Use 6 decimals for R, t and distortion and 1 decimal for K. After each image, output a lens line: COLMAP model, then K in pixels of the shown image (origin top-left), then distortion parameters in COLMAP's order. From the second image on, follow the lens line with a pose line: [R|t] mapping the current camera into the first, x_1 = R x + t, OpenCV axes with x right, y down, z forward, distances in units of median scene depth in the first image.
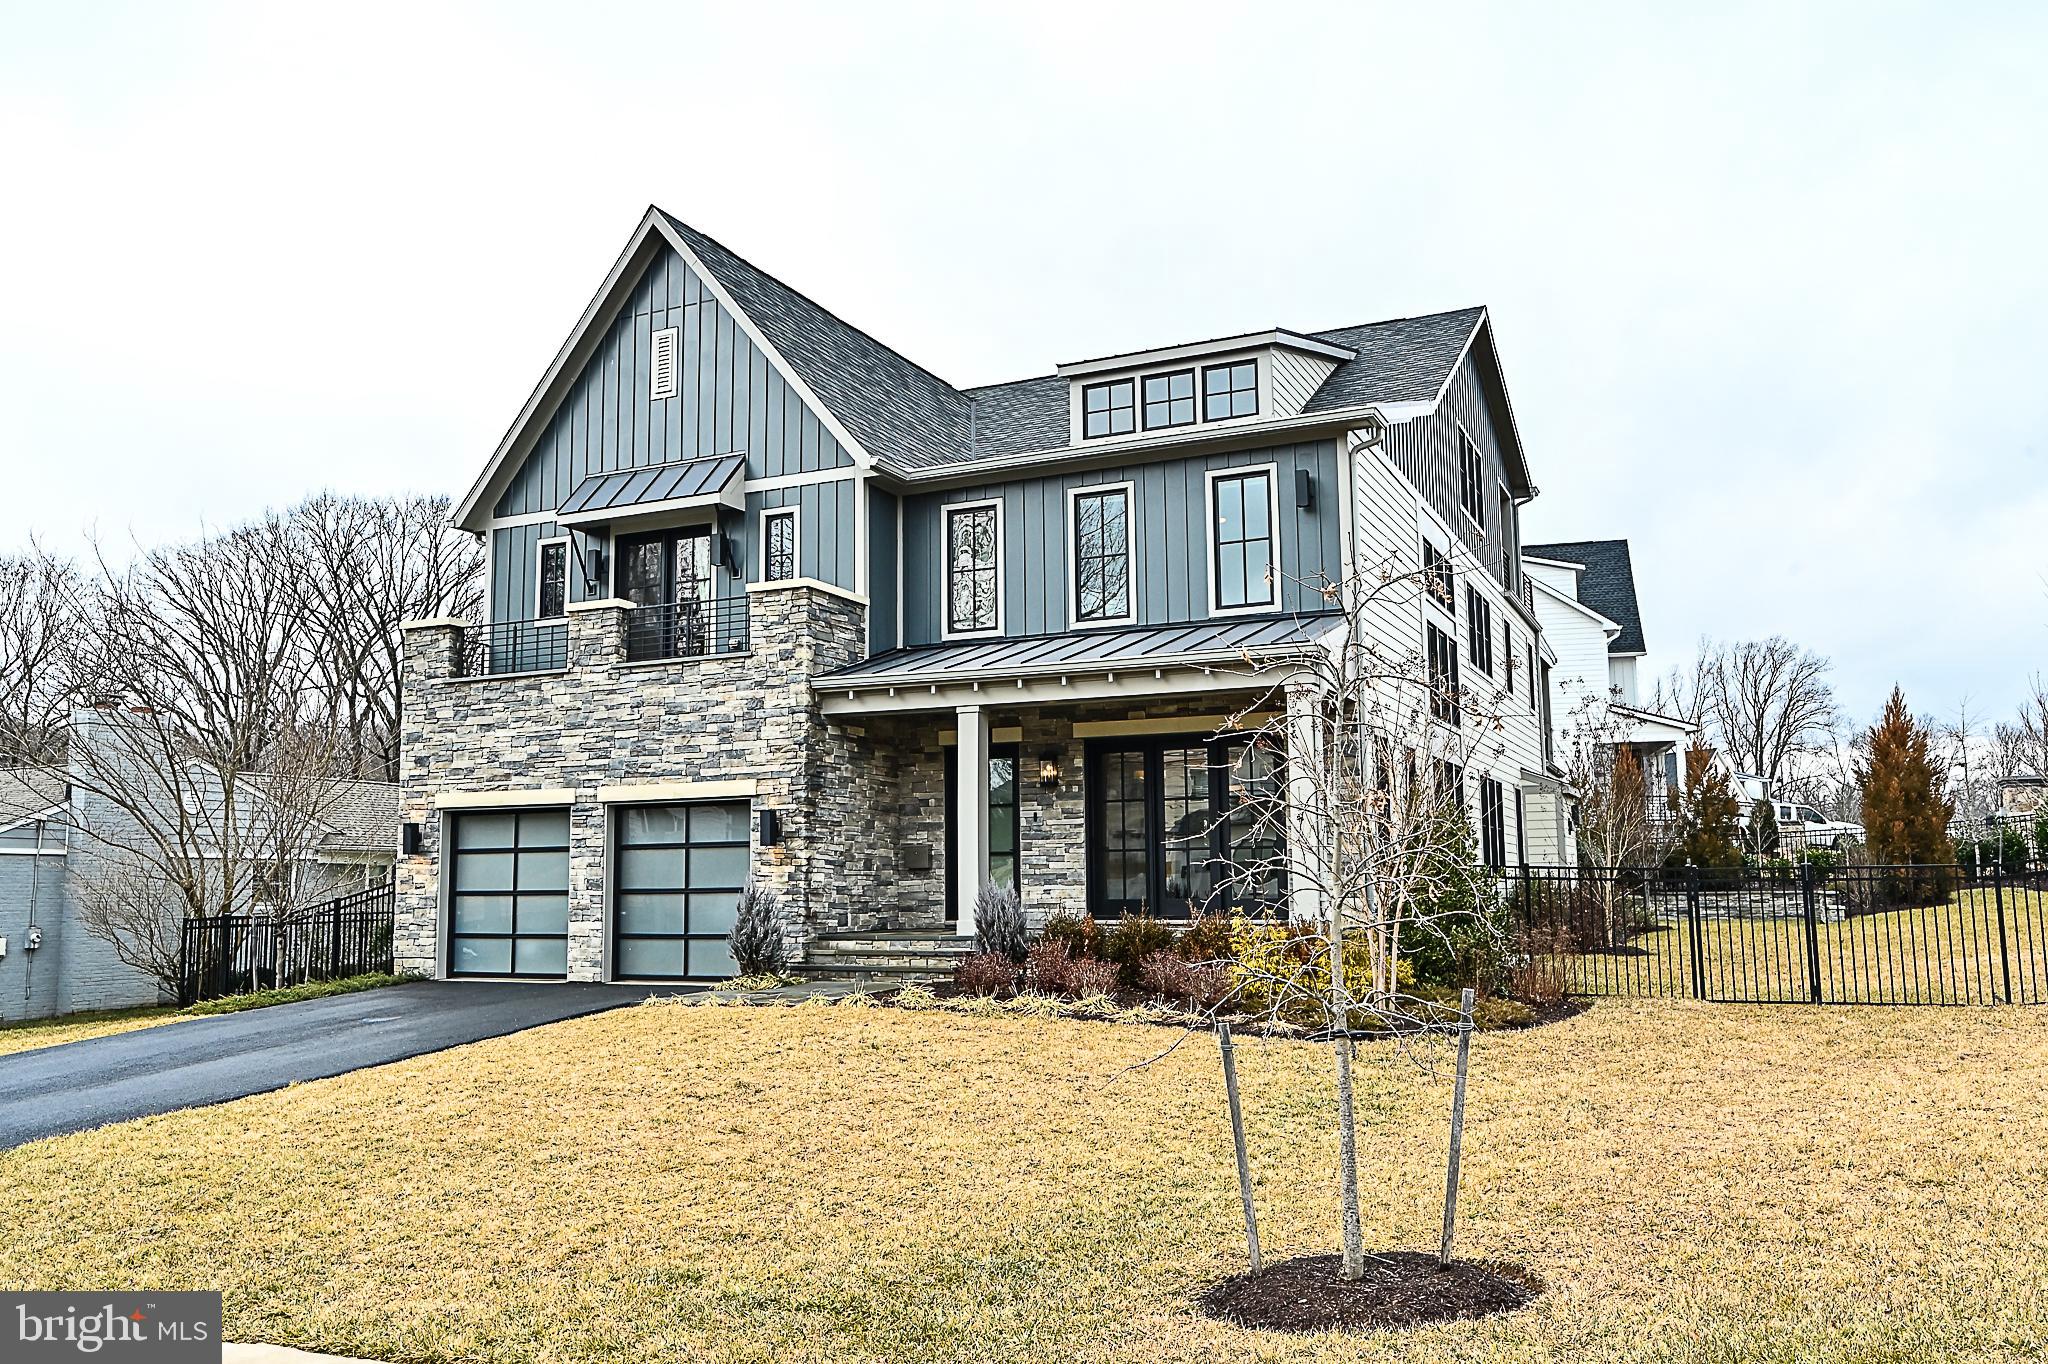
lens RADIAL K [[1539.6, 0, 1024.6], [0, 1539.6, 680.1], [0, 0, 1]] dist [0.025843, 0.001086]
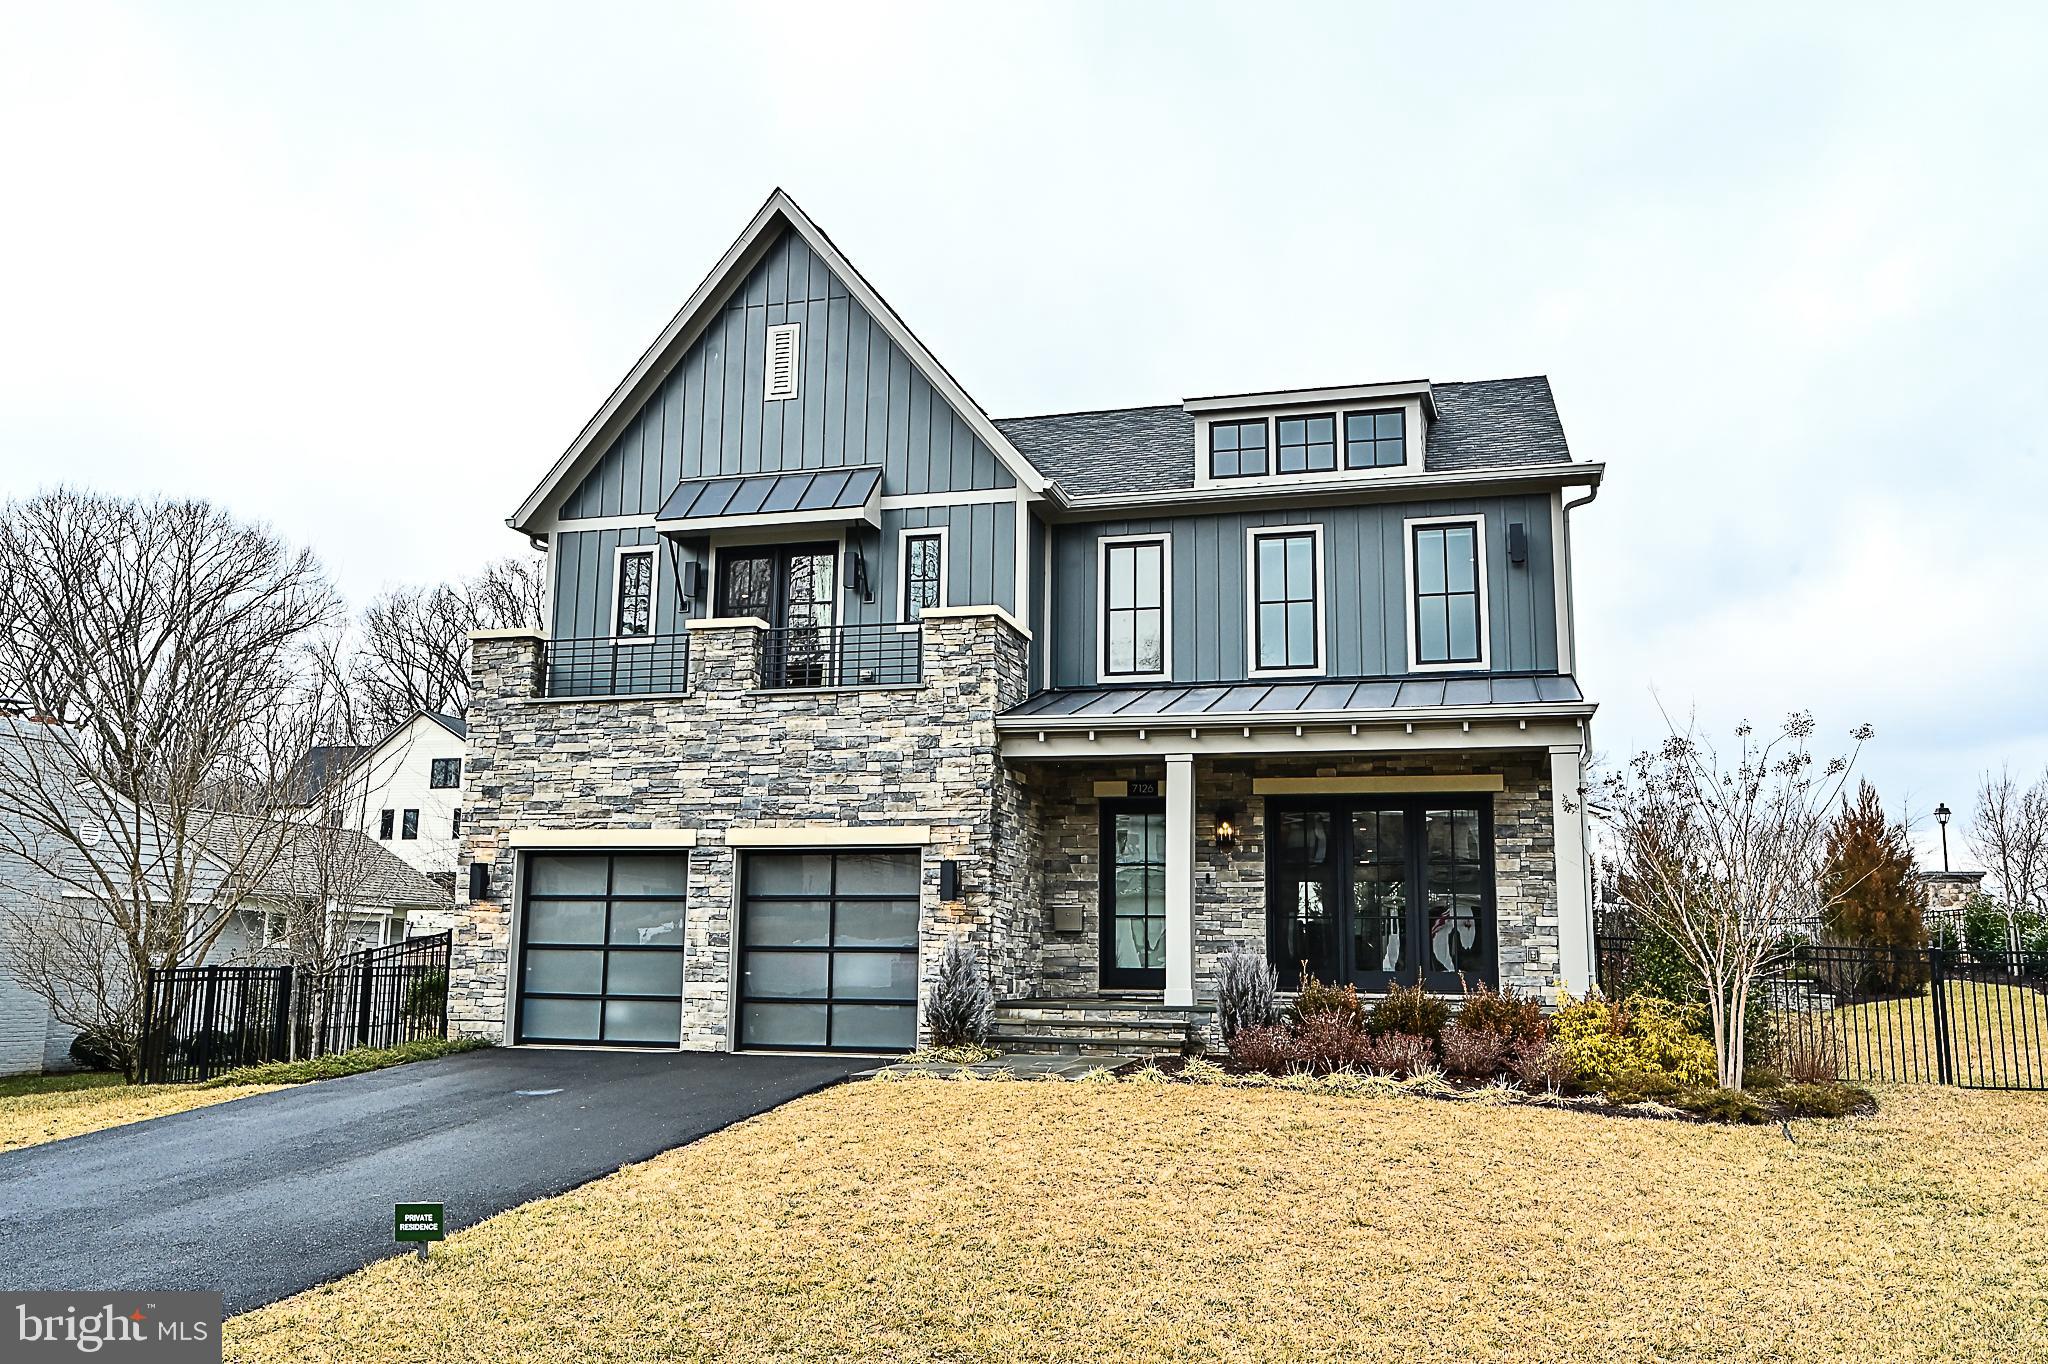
lens RADIAL K [[1604.0, 0, 1023.8], [0, 1604.0, 686.1], [0, 0, 1]] dist [0.014102, 0.008757]
pose [[0.984887, 0.051285, 0.165429, -0.258386], [-0.044796, 0.998082, -0.042724, 0.019123], [-0.167303, 0.034667, 0.985296, 0.064110]]
